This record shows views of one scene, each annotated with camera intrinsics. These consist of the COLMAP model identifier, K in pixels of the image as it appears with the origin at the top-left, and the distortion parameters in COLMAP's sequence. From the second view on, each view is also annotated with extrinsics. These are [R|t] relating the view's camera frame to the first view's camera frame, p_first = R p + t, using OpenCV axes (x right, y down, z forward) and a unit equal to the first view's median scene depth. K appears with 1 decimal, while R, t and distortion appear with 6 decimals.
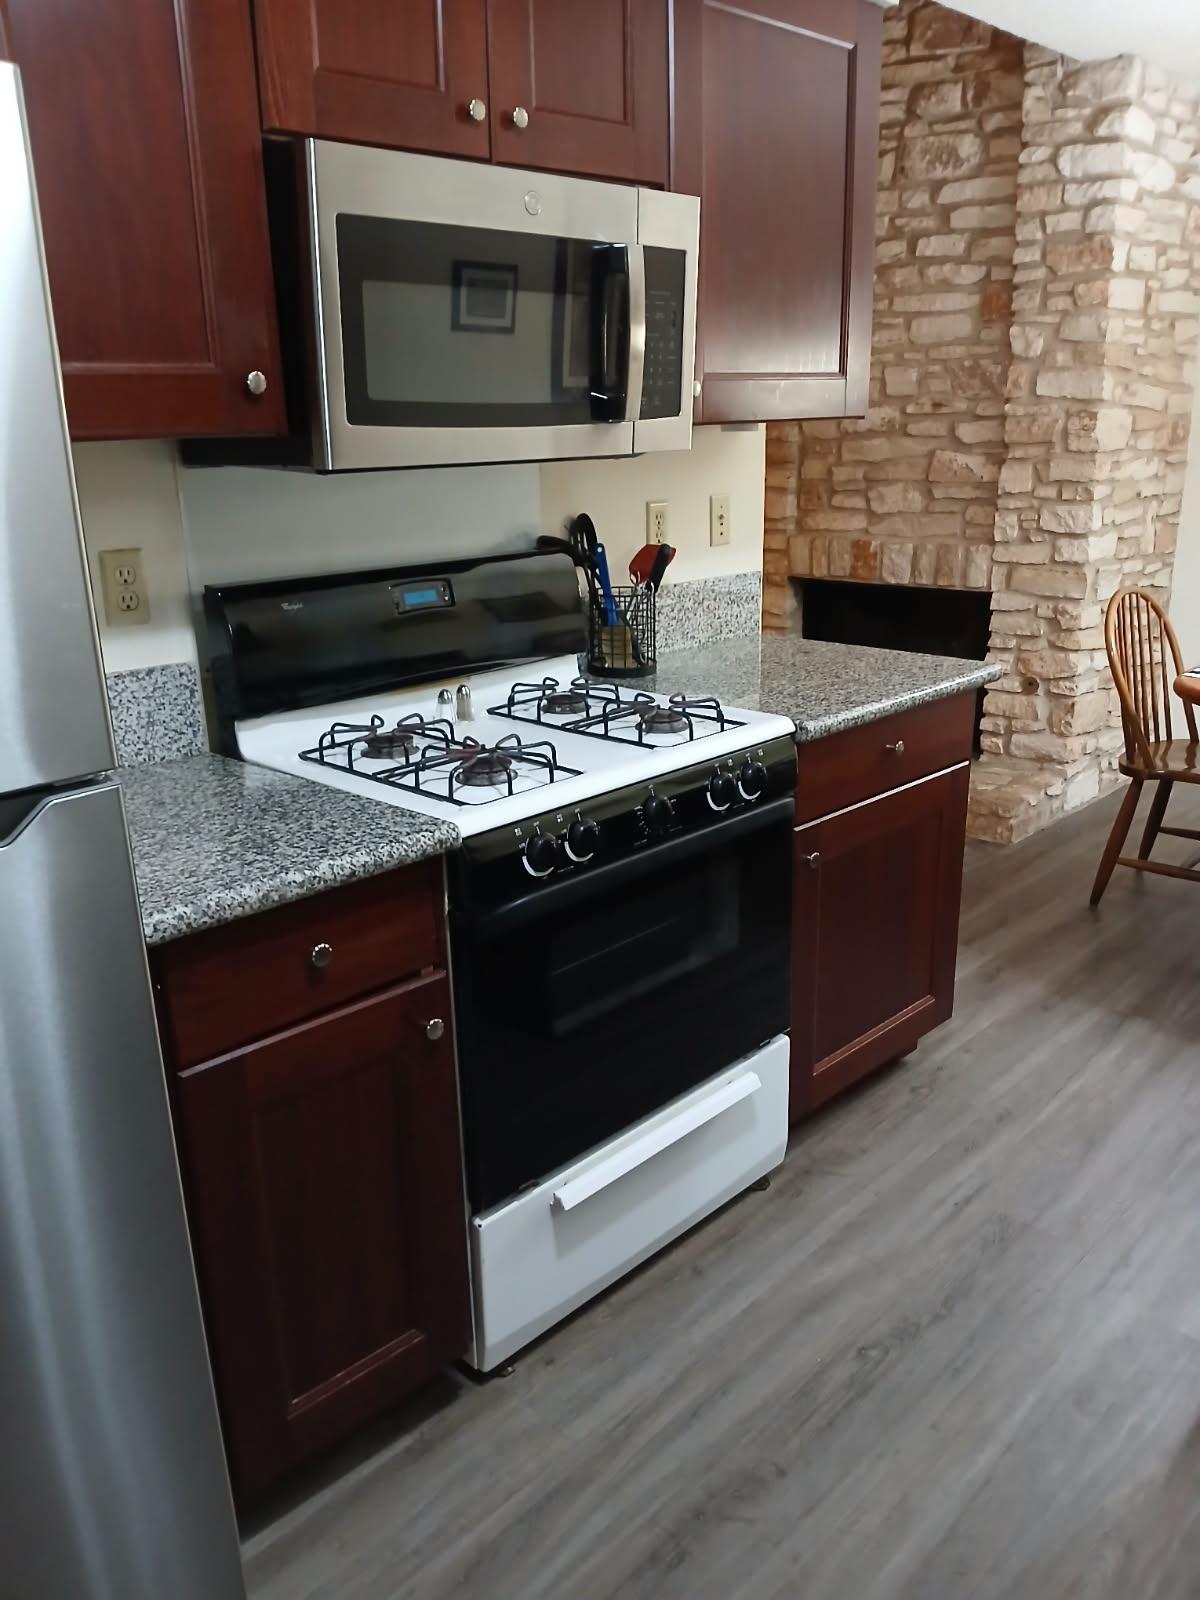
lens RADIAL K [[1211.4, 0, 600.0], [0, 1211.4, 800.0], [0, 0, 1]] dist [0.044463, -0.098078]
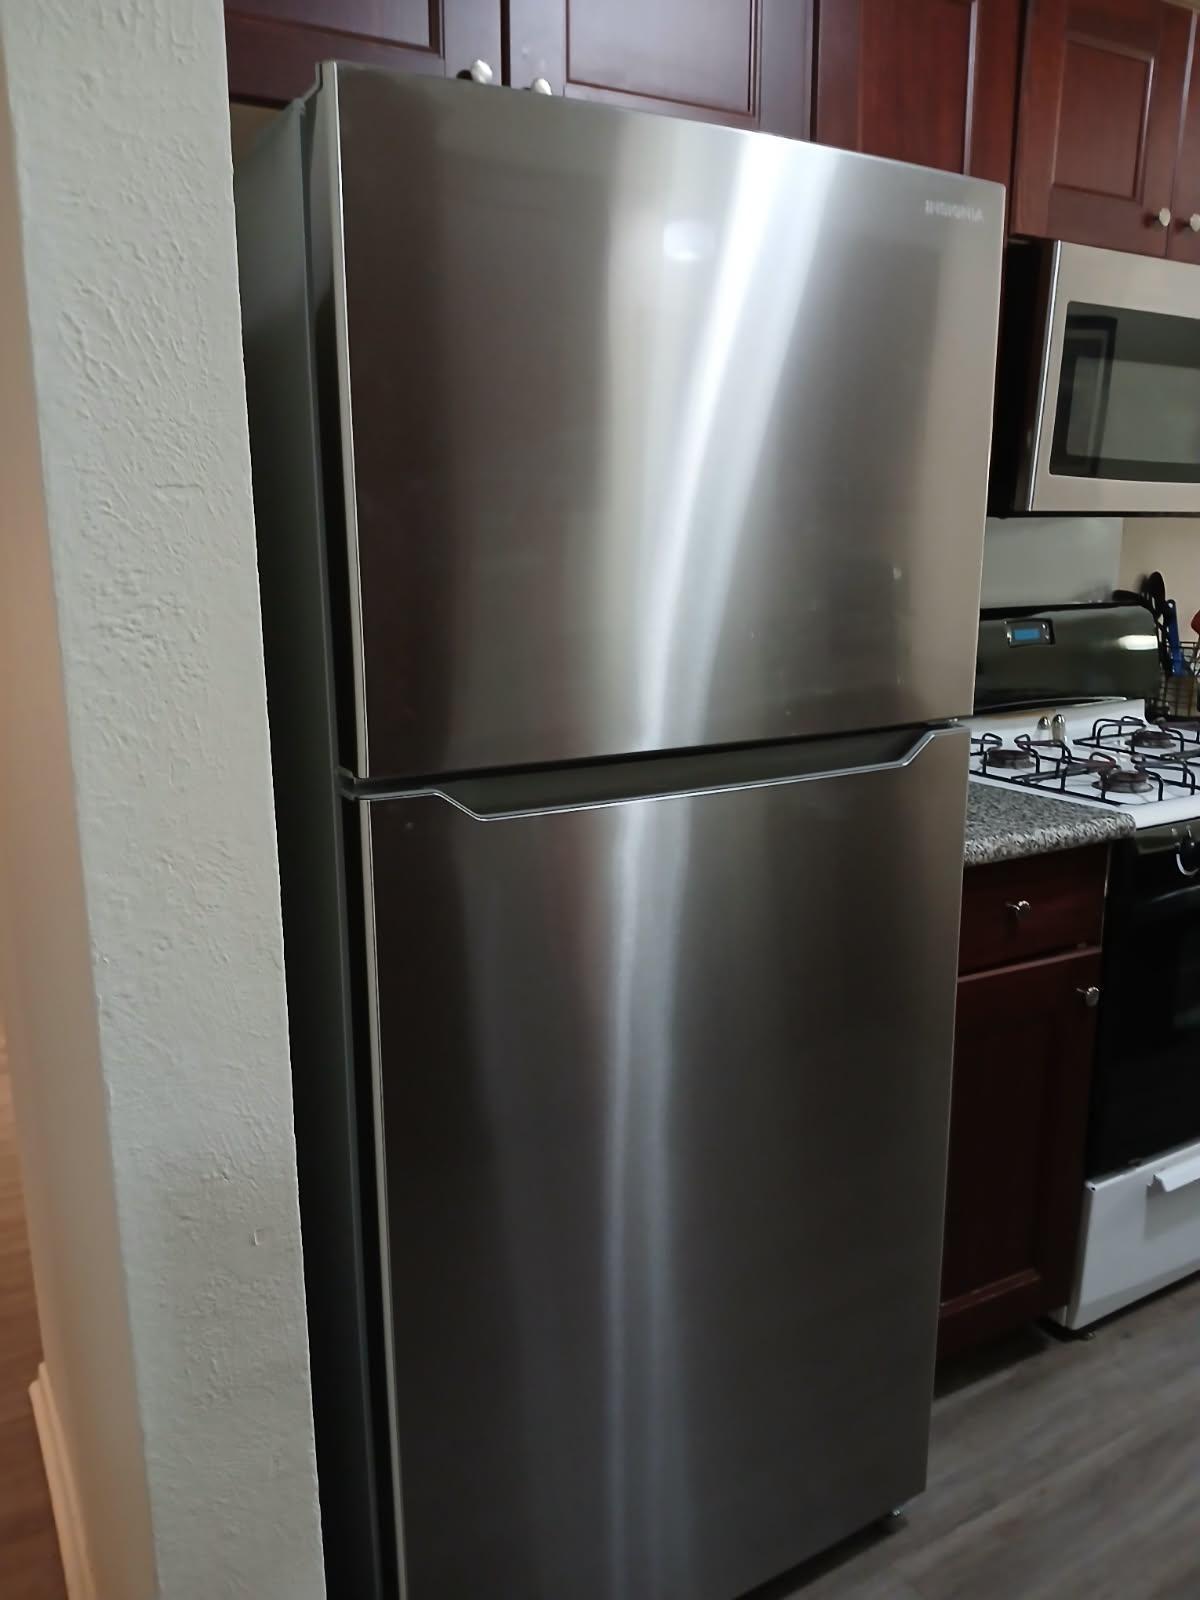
lens RADIAL K [[1211.4, 0, 600.0], [0, 1211.4, 800.0], [0, 0, 1]] dist [0.044463, -0.098078]
pose [[0.965112, 0.084096, -0.247965, -0.248425], [-0.102416, 0.992813, -0.061911, 0.099302], [0.240976, 0.085147, 0.966789, -0.177331]]
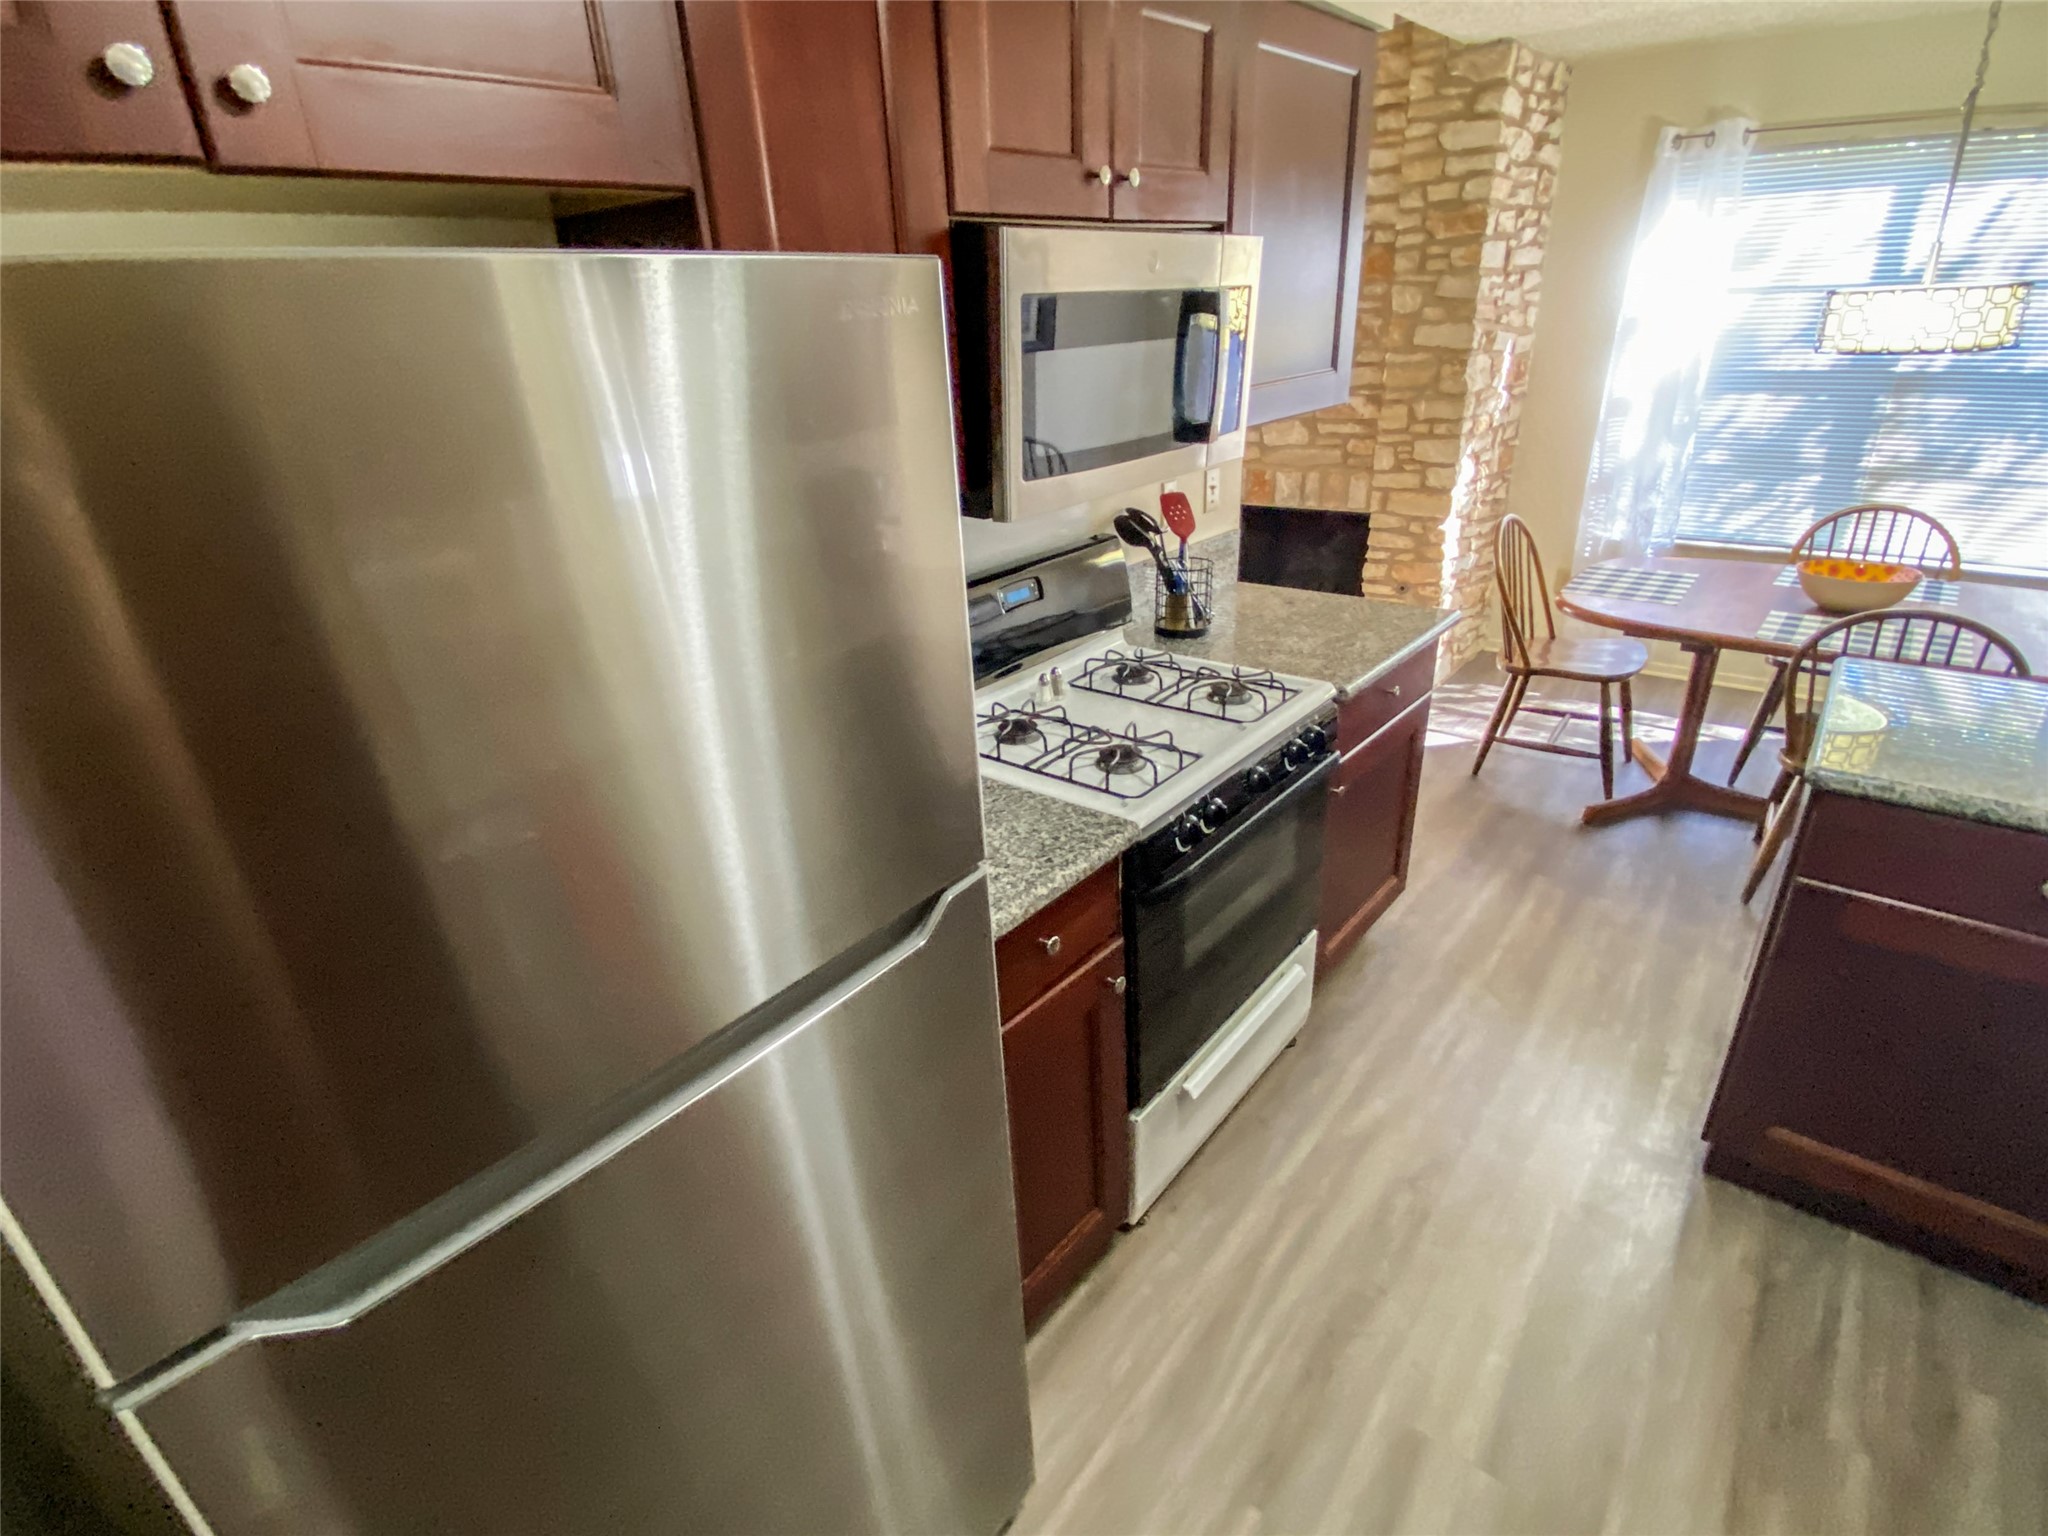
lens RADIAL K [[974.9, 0, 1008.6], [0, 974.9, 762.7], [0, 0, 1]] dist [0.073833, -0.080316]
pose [[0.996502, -0.055530, 0.062455, -0.236798], [0.047677, 0.991523, 0.120869, -0.126848], [-0.068638, -0.117468, 0.990702, 0.040945]]
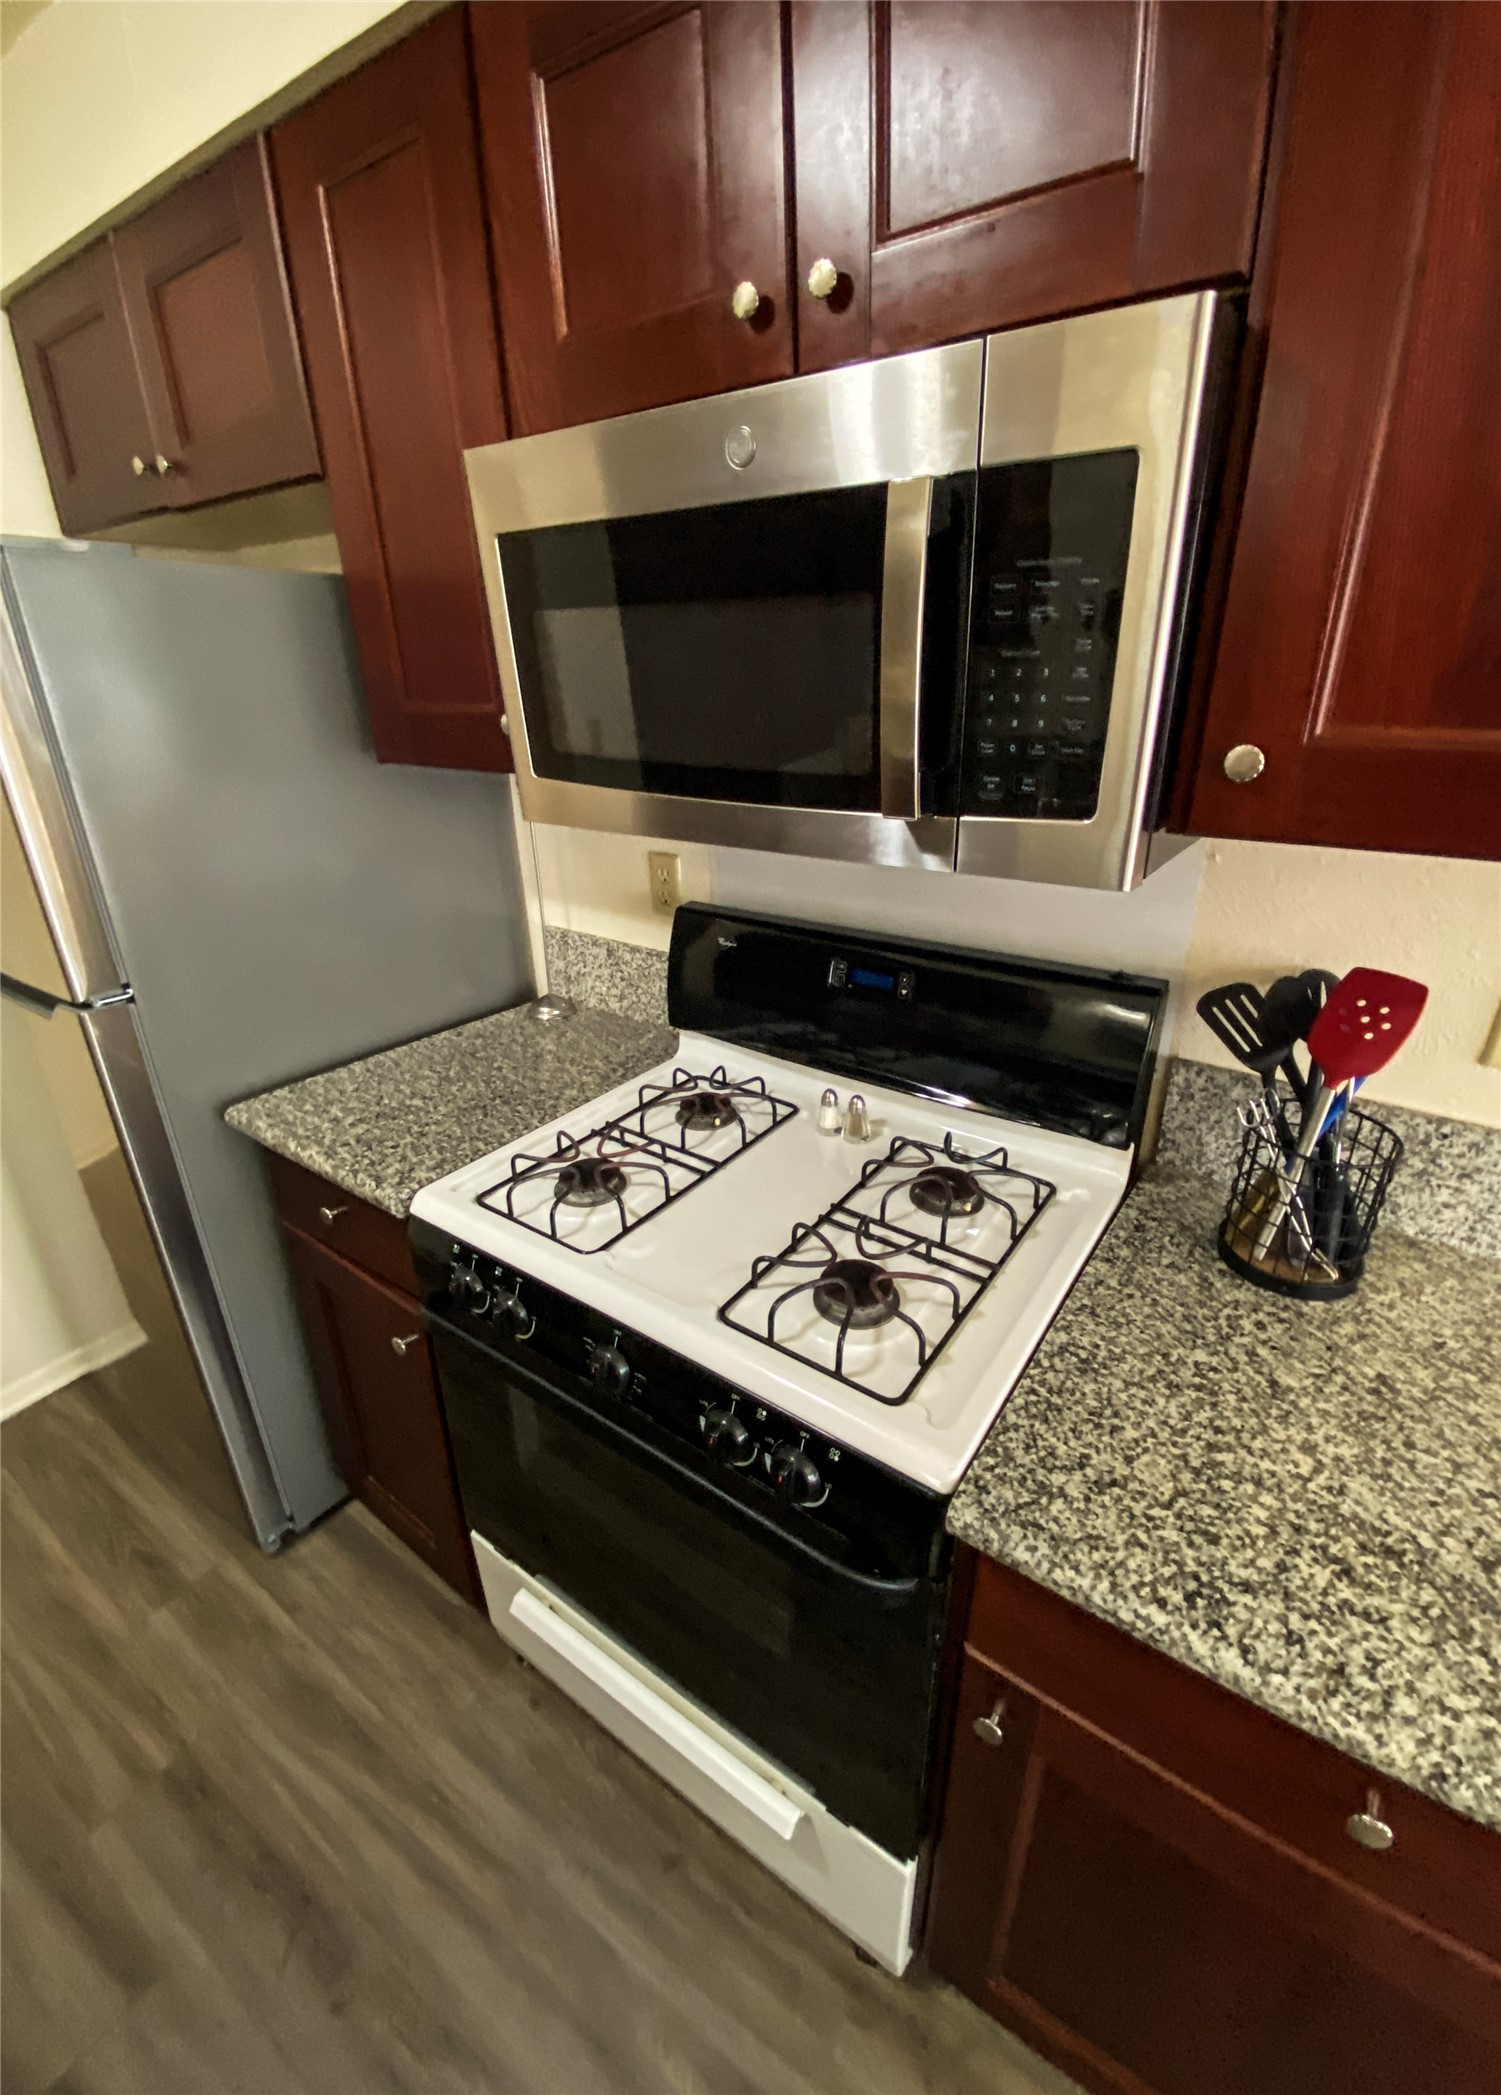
lens RADIAL K [[918.1, 0, 750.5], [0, 918.1, 1047.5], [0, 0, 1]] dist [-0.003014, -0.000578]
pose [[0.156644, 0.417399, -0.895120, 0.421110], [-0.280399, 0.887811, 0.364922, -0.340462], [0.947016, 0.193828, 0.256109, 0.821144]]
